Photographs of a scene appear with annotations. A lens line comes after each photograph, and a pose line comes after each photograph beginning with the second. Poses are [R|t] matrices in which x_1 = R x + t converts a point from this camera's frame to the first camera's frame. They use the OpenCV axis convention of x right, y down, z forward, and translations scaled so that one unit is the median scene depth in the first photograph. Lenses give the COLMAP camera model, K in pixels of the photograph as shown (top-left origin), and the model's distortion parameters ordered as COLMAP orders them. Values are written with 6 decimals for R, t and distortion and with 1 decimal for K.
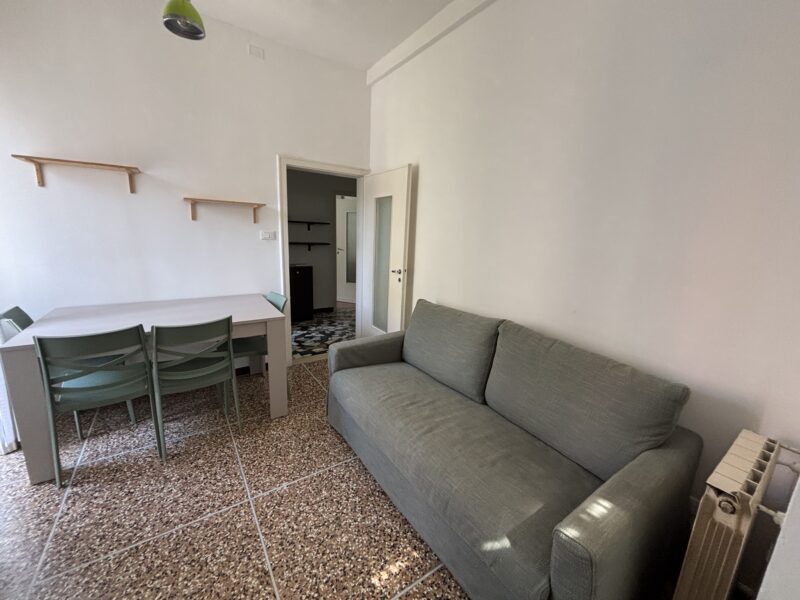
lens RADIAL K [[322.4, 0, 399.8], [0, 322.4, 299.2], [0, 0, 1]] dist [0.004351, -0.001653]
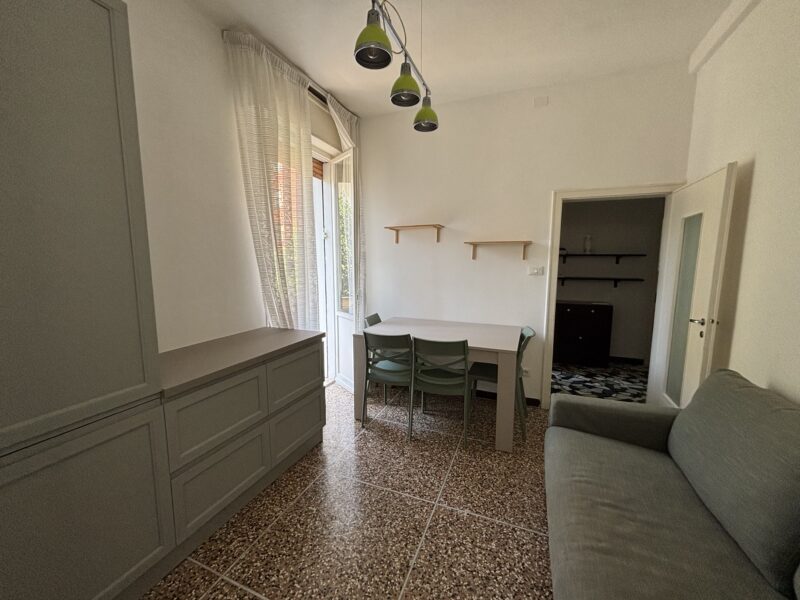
lens RADIAL K [[322.4, 0, 398.1], [0, 322.4, 298.8], [0, 0, 1]] dist [0.004351, -0.001653]
pose [[0.550903, 0.063476, -0.832152, 0.259131], [-0.151912, 0.988073, -0.025200, -0.025589], [0.820627, 0.140296, 0.553975, 0.124469]]
